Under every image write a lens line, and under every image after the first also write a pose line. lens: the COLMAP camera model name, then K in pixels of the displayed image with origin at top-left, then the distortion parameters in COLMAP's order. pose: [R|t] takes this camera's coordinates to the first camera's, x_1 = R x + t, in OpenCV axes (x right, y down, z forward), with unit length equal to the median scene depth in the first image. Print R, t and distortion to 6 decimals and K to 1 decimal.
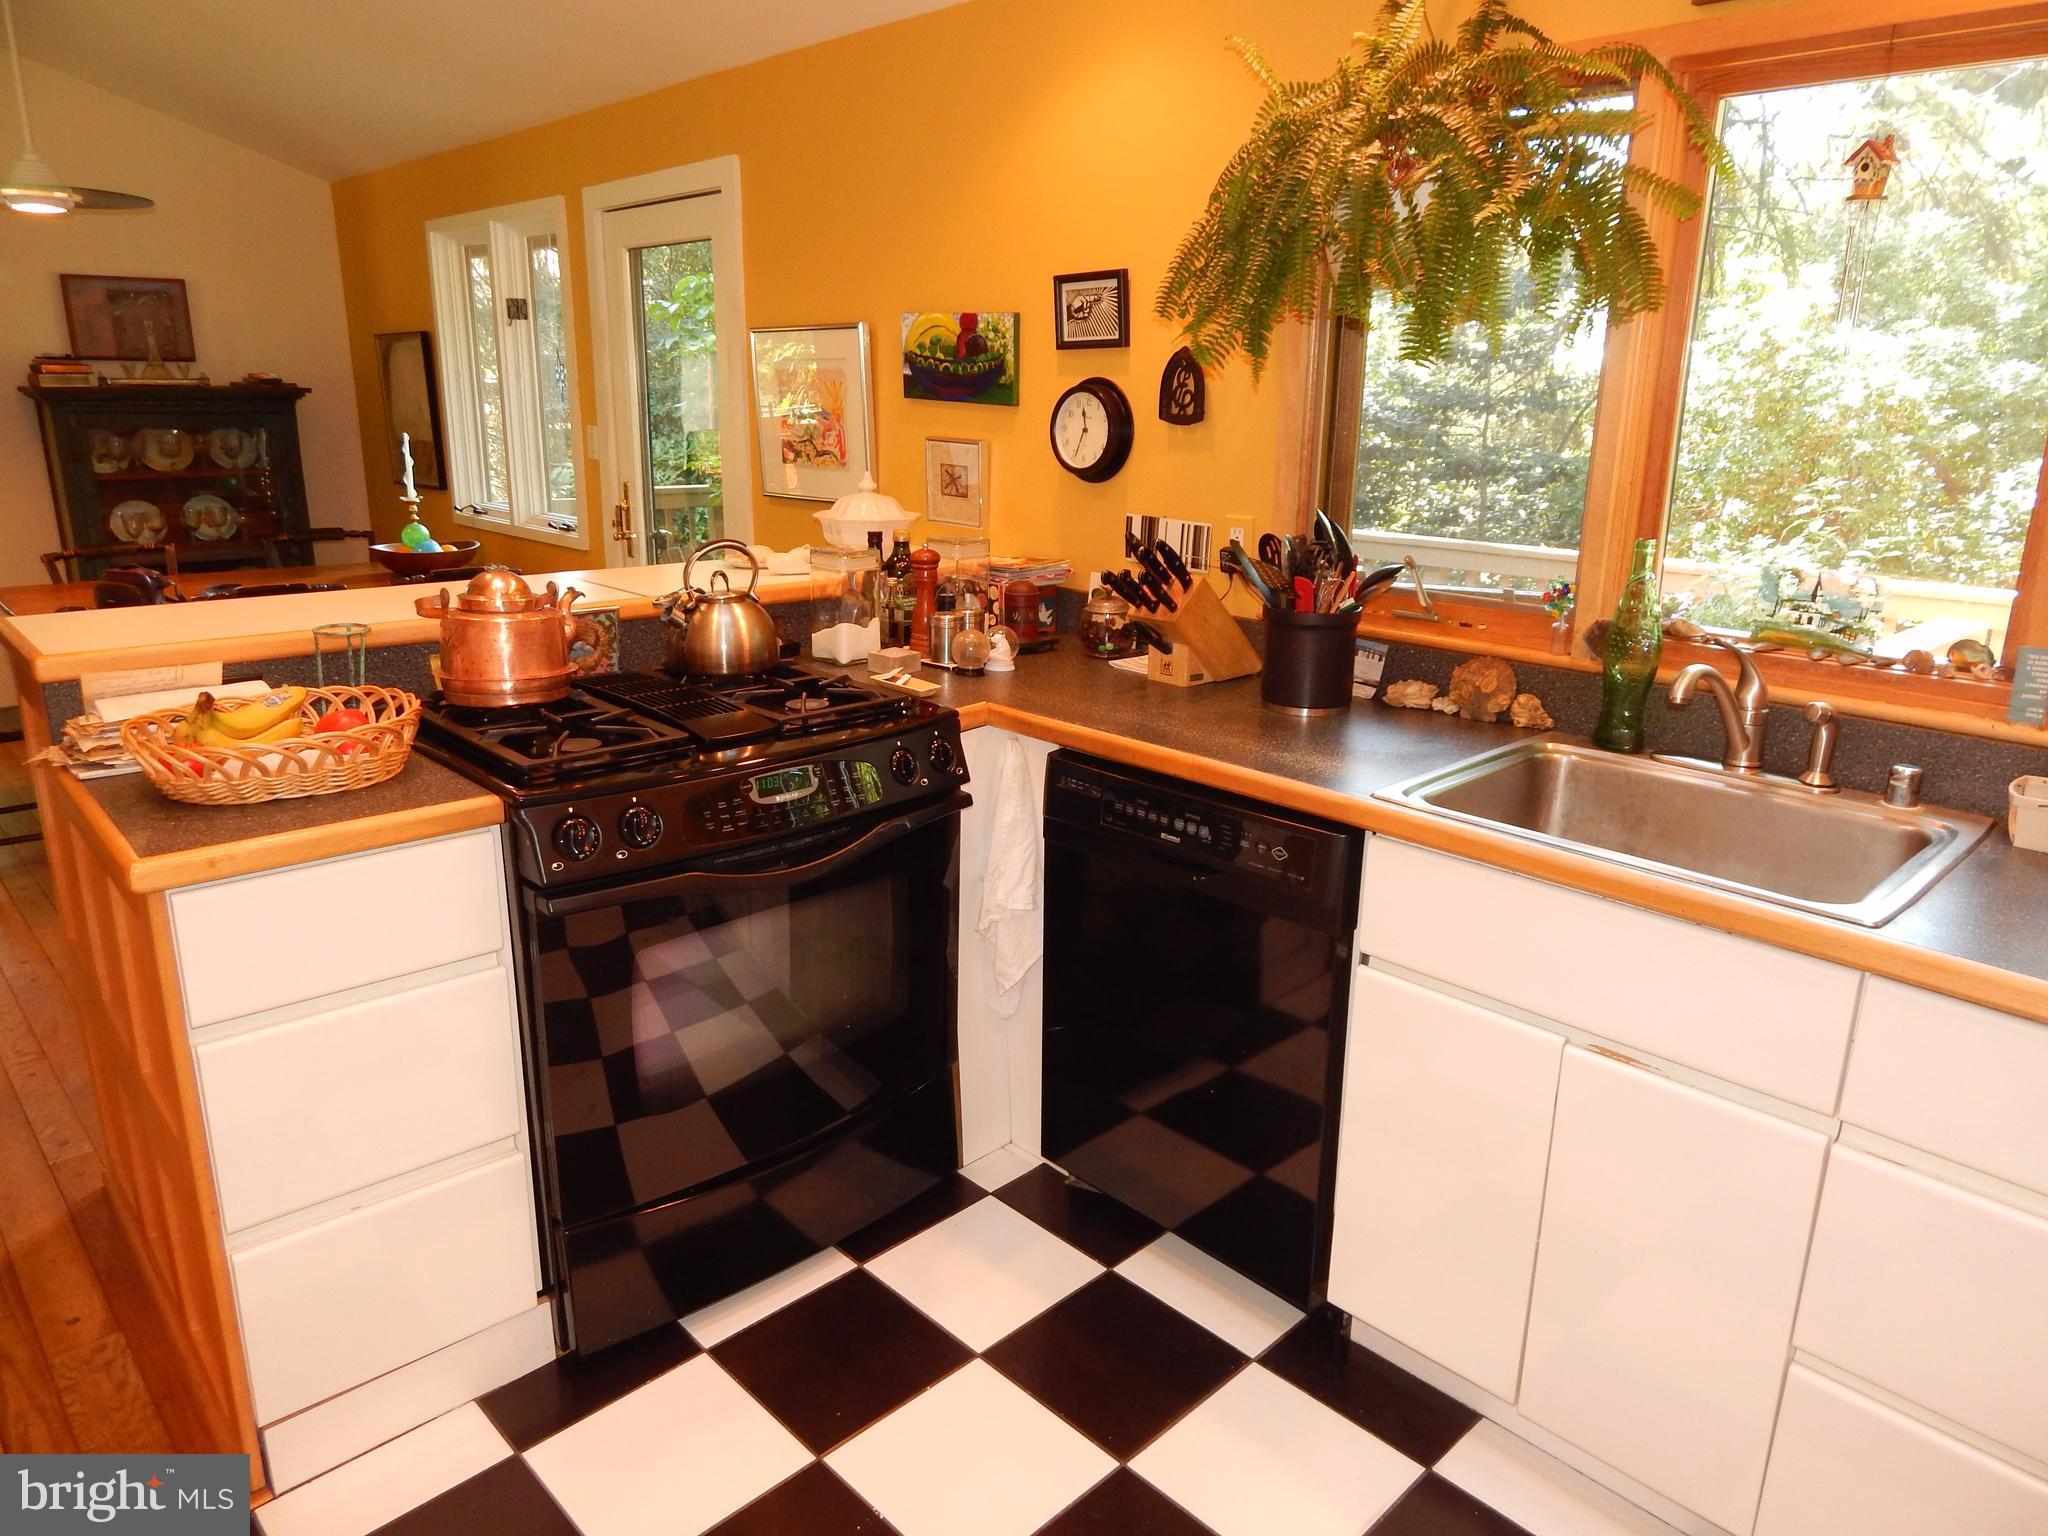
lens RADIAL K [[1348.3, 0, 1024.0], [0, 1348.3, 768.0], [0, 0, 1]] dist [-0.008721, -0.002849]
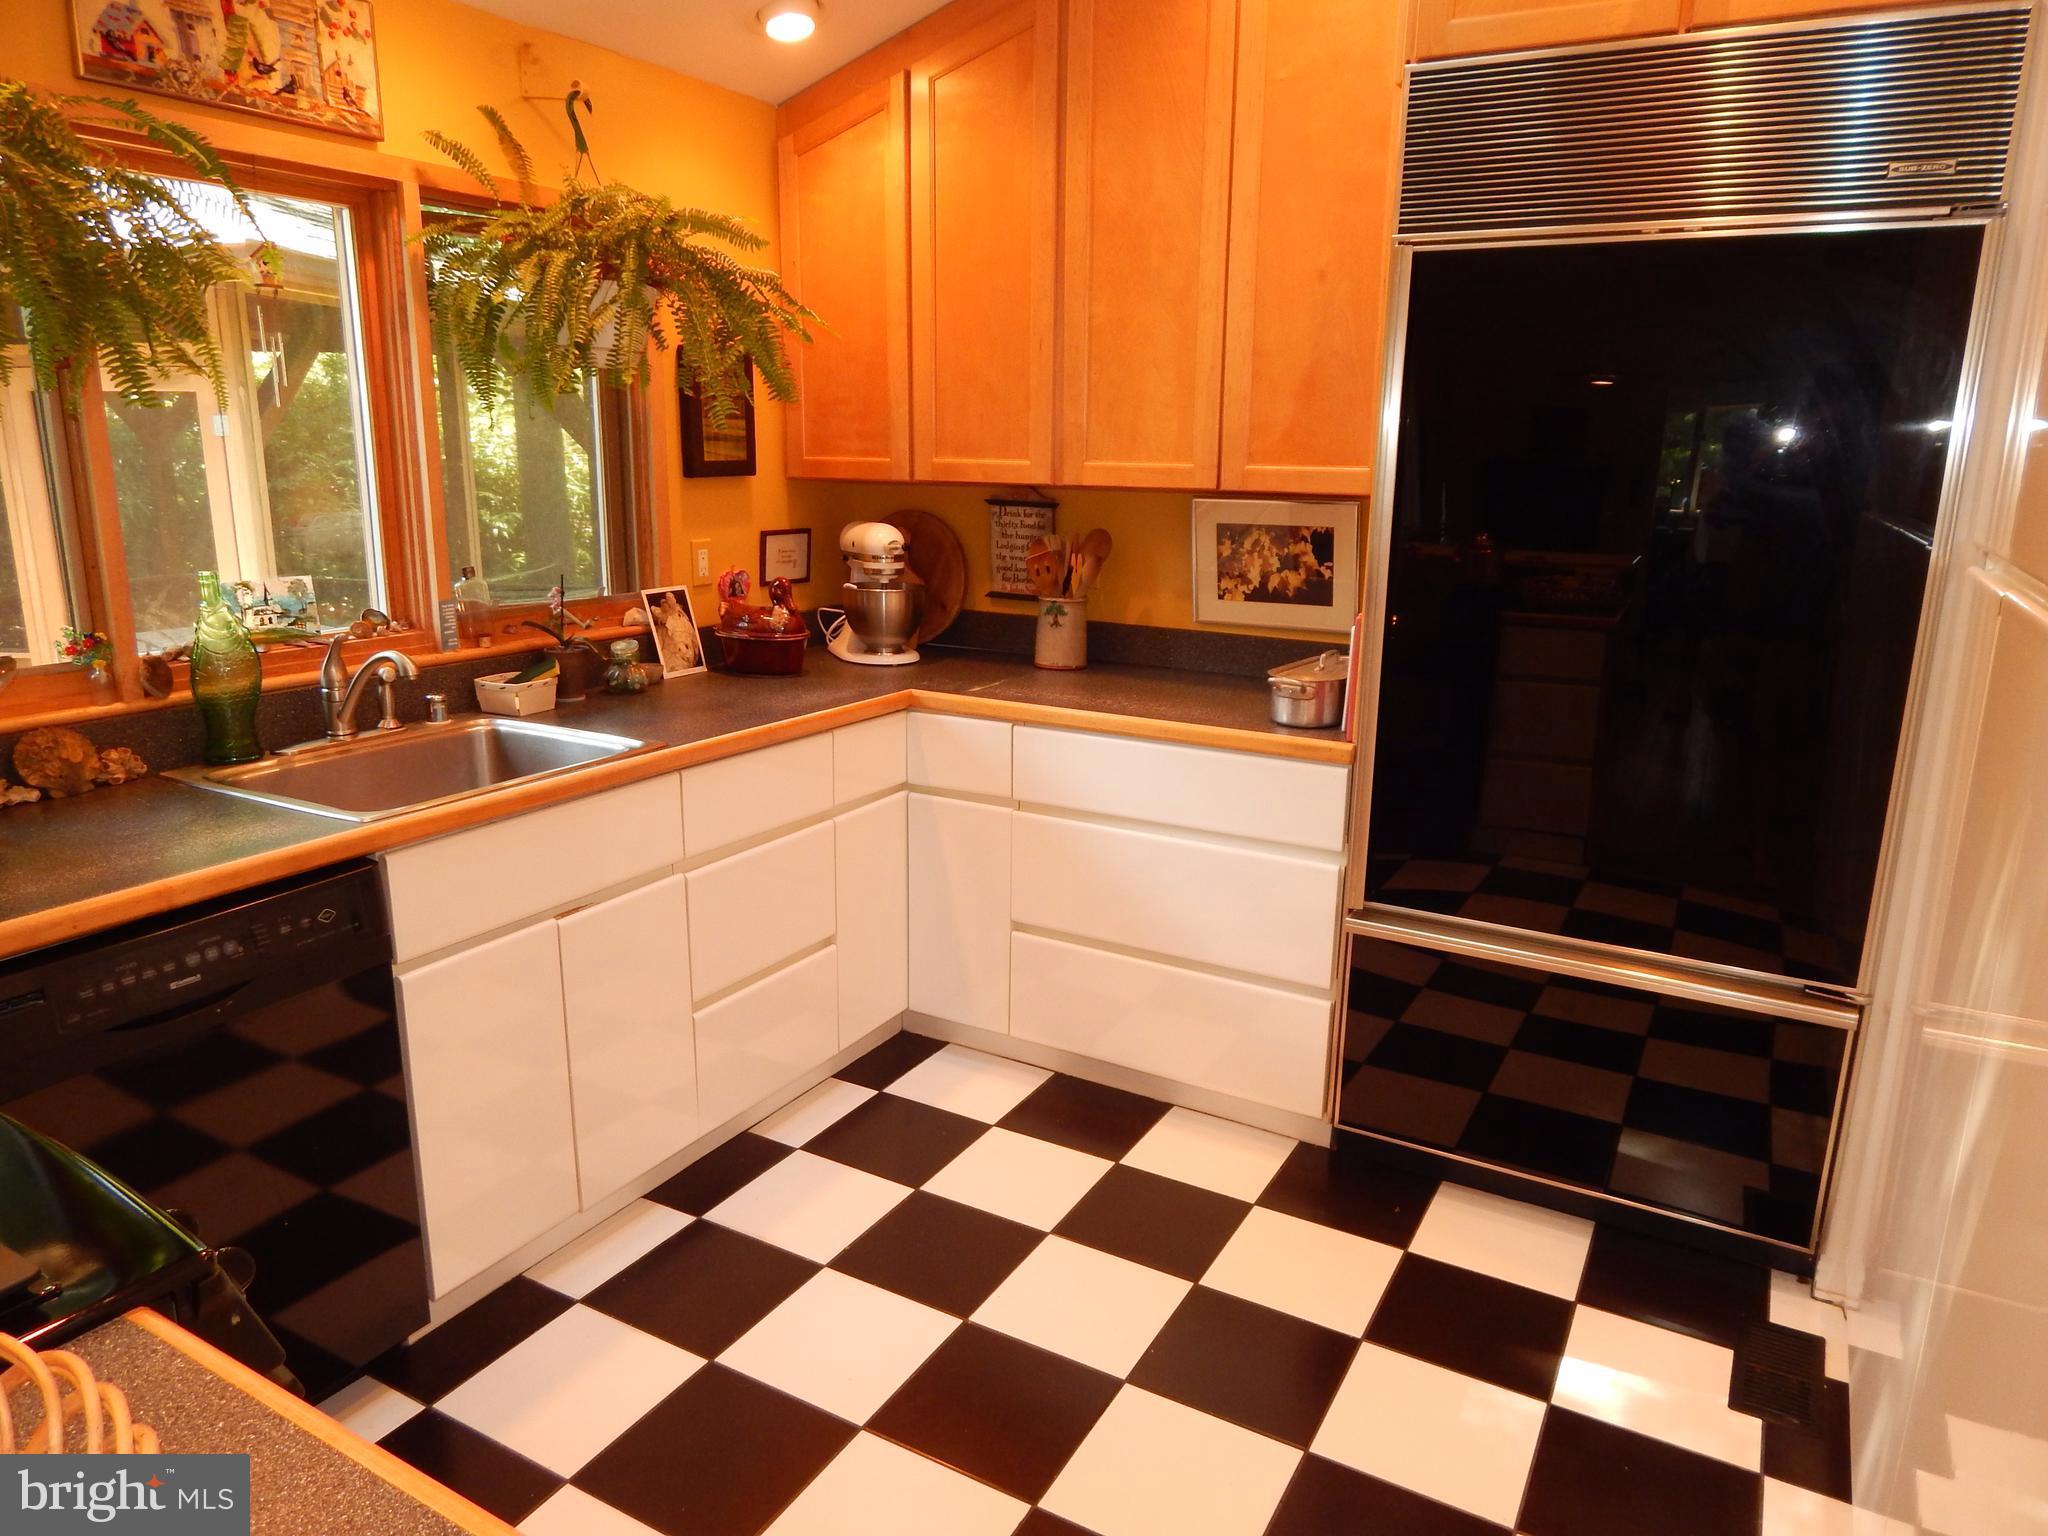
lens RADIAL K [[1348.3, 0, 1024.0], [0, 1348.3, 768.0], [0, 0, 1]] dist [-0.008721, -0.002849]
pose [[-0.297088, -0.239091, 0.924432, -0.759981], [0.247124, 0.915904, 0.316304, -0.197774], [-0.922317, 0.322420, -0.213019, 0.648812]]
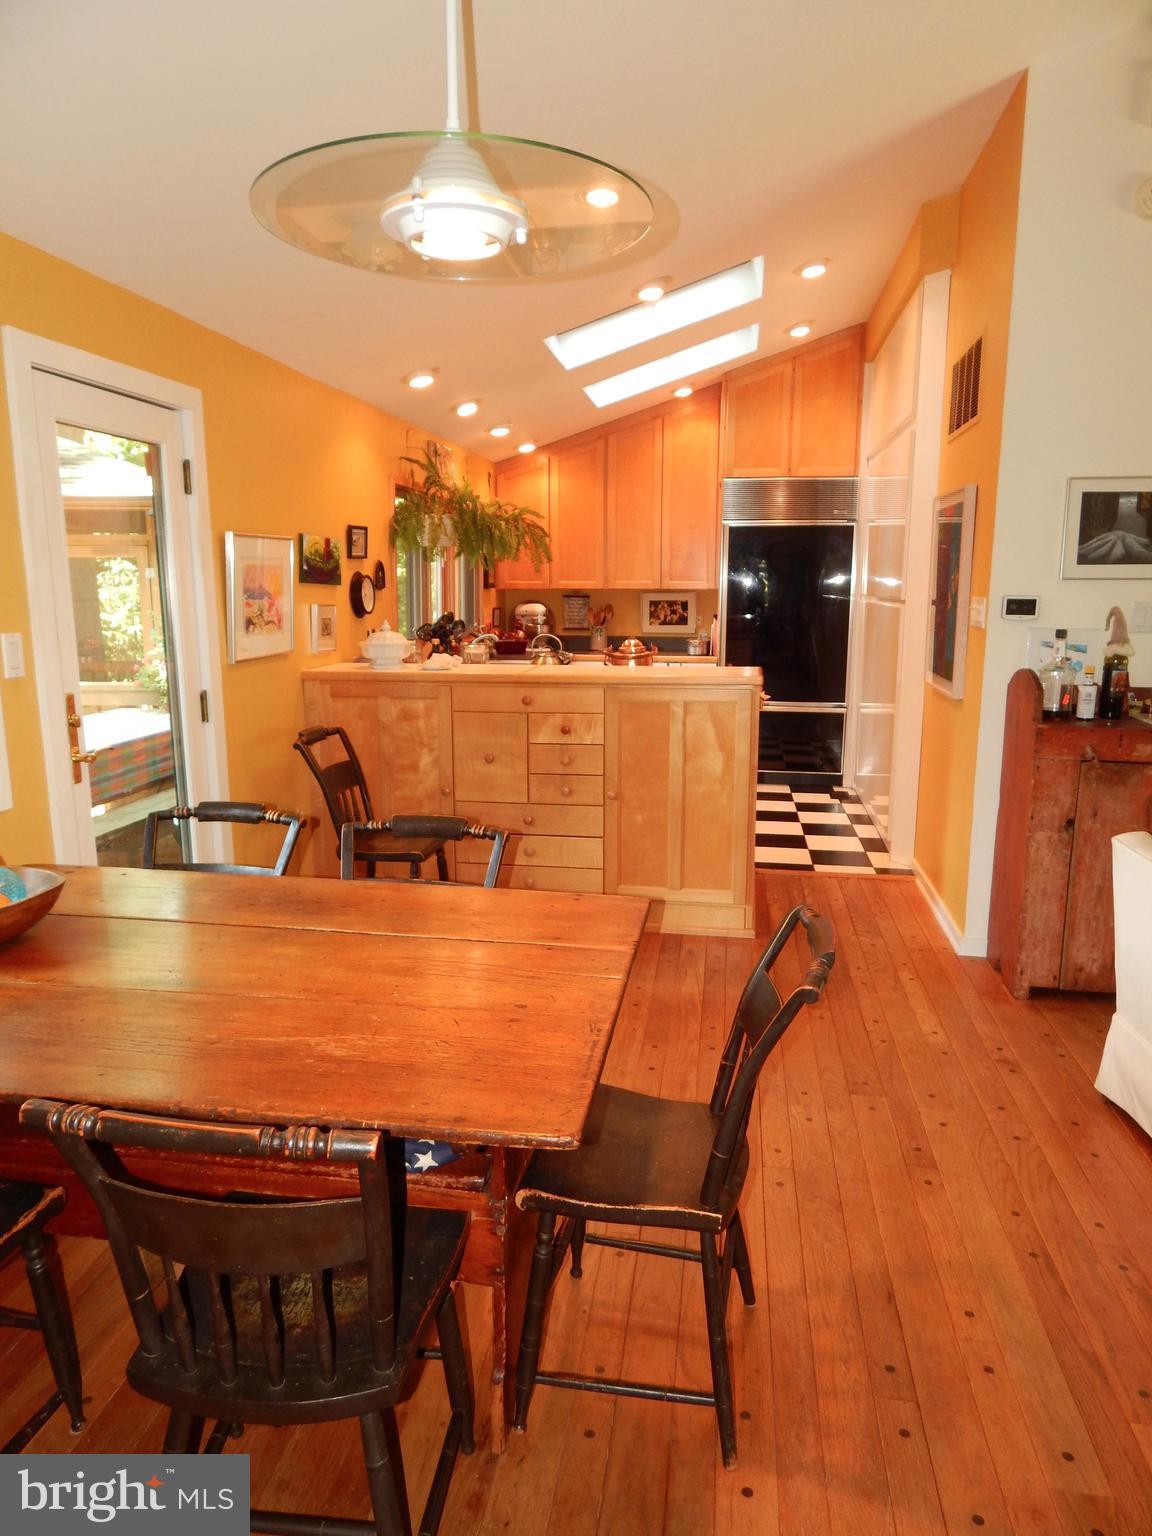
lens RADIAL K [[1011.2, 0, 576.0], [0, 1011.2, 768.0], [0, 0, 1]] dist [-0.008721, -0.002849]
pose [[-0.607436, -0.156018, 0.778897, -2.201788], [0.211734, 0.913251, 0.348054, -0.722132], [-0.765631, 0.376340, -0.521707, 2.490659]]
